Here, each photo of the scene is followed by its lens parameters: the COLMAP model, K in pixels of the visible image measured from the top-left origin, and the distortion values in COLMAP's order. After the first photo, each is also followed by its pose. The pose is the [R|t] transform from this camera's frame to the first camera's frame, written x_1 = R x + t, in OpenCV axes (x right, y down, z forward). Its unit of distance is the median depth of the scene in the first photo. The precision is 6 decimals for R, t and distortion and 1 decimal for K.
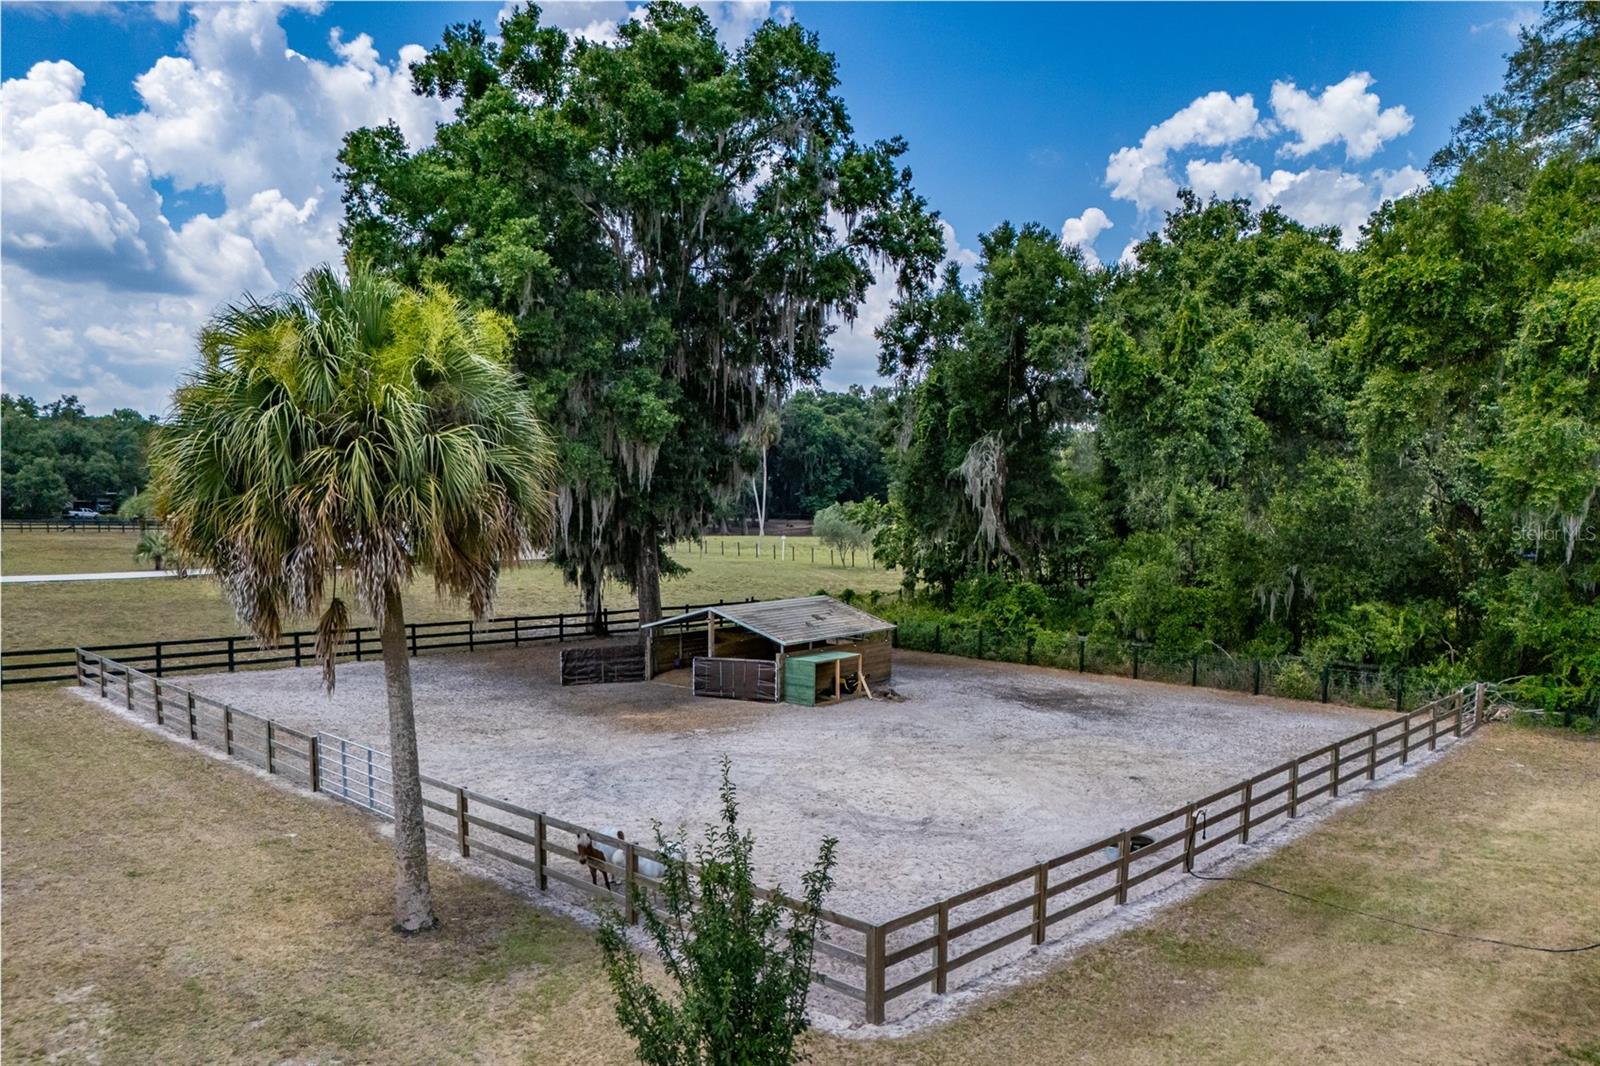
lens RADIAL K [[1137.4, 0, 743.0], [0, 1137.4, 534.8], [0, 0, 1]] dist [0.034800, -0.005083]
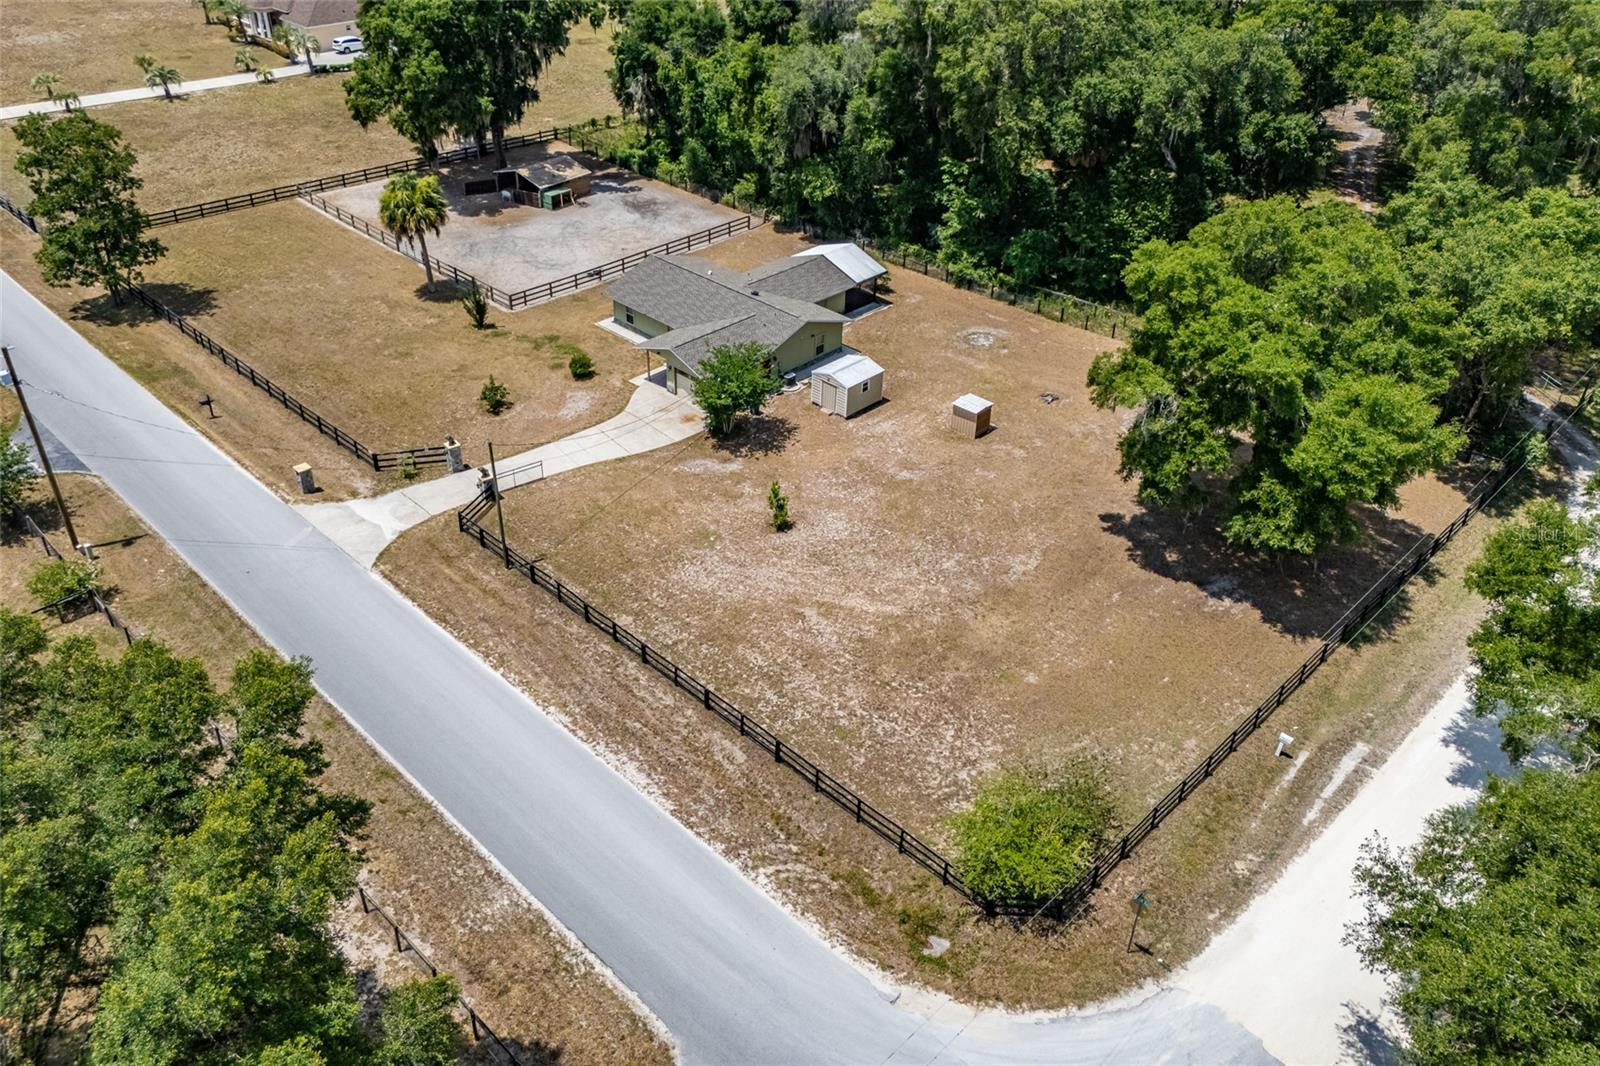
lens RADIAL K [[1219.7, 0, 800.0], [0, 1219.7, 533.0], [0, 0, 1]] dist [0.049505, -0.001359]
pose [[0.998708, 0.005958, 0.050467, 0.993610], [-0.032763, 0.834633, 0.549831, -1.670652], [-0.038846, -0.550774, 0.833750, -3.882620]]
